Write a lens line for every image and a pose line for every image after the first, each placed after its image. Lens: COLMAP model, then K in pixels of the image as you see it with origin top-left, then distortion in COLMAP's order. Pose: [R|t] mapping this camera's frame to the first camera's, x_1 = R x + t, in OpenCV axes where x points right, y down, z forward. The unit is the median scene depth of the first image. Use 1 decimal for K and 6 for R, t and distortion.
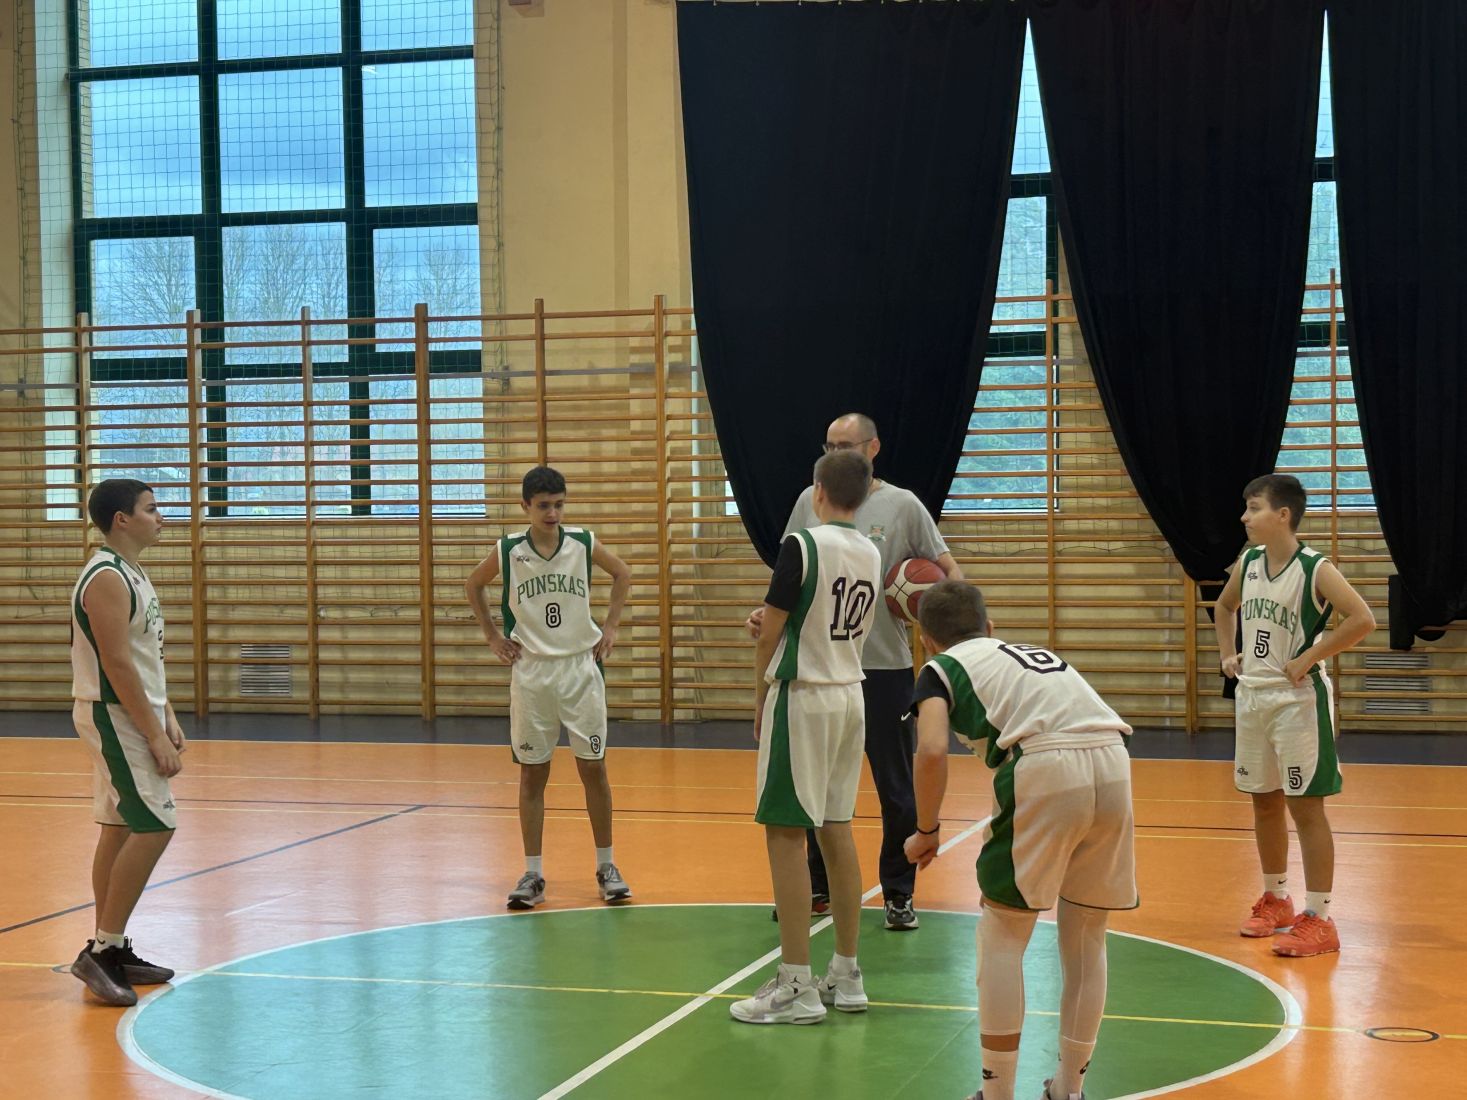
lens RADIAL K [[2556.6, 0, 735.2], [0, 2556.6, 559.5], [0, 0, 1]] dist [0.141339, 0.000000]
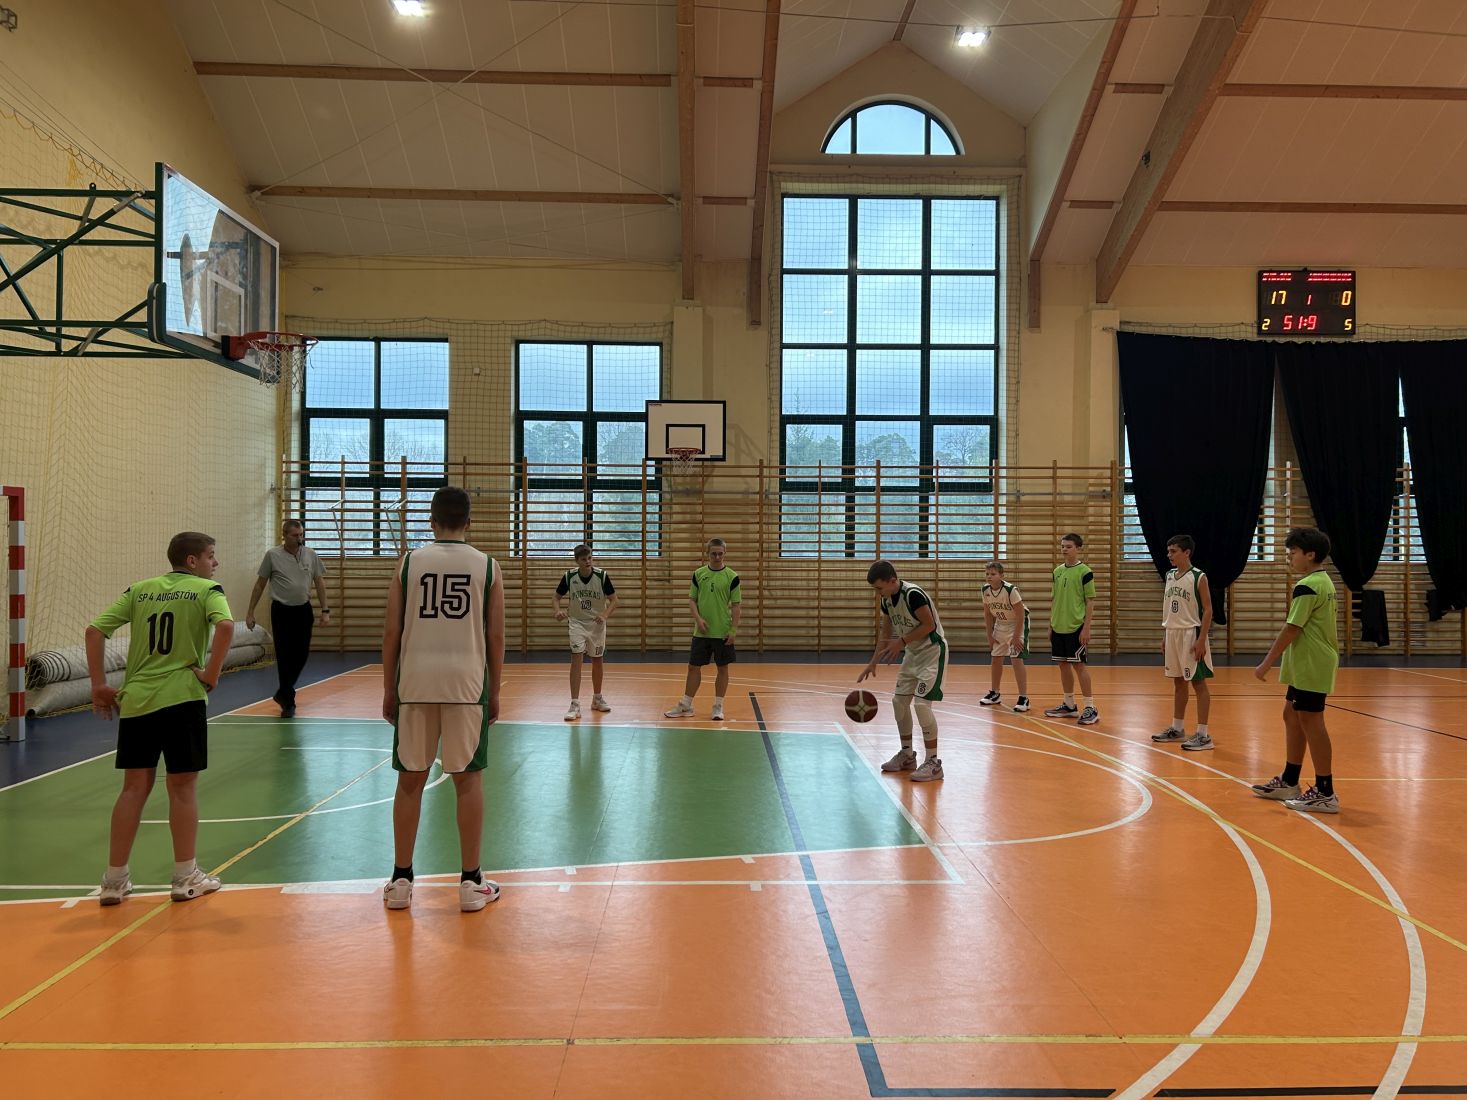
lens RADIAL K [[1094.4, 0, 732.1], [0, 1094.4, 546.8], [0, 0, 1]] dist [0.052322, -0.035049]
pose [[0.944577, 0.017302, 0.327834, -0.595406], [-0.007970, 0.999524, -0.029788, 0.002178], [-0.328194, 0.025524, 0.944265, 0.187619]]
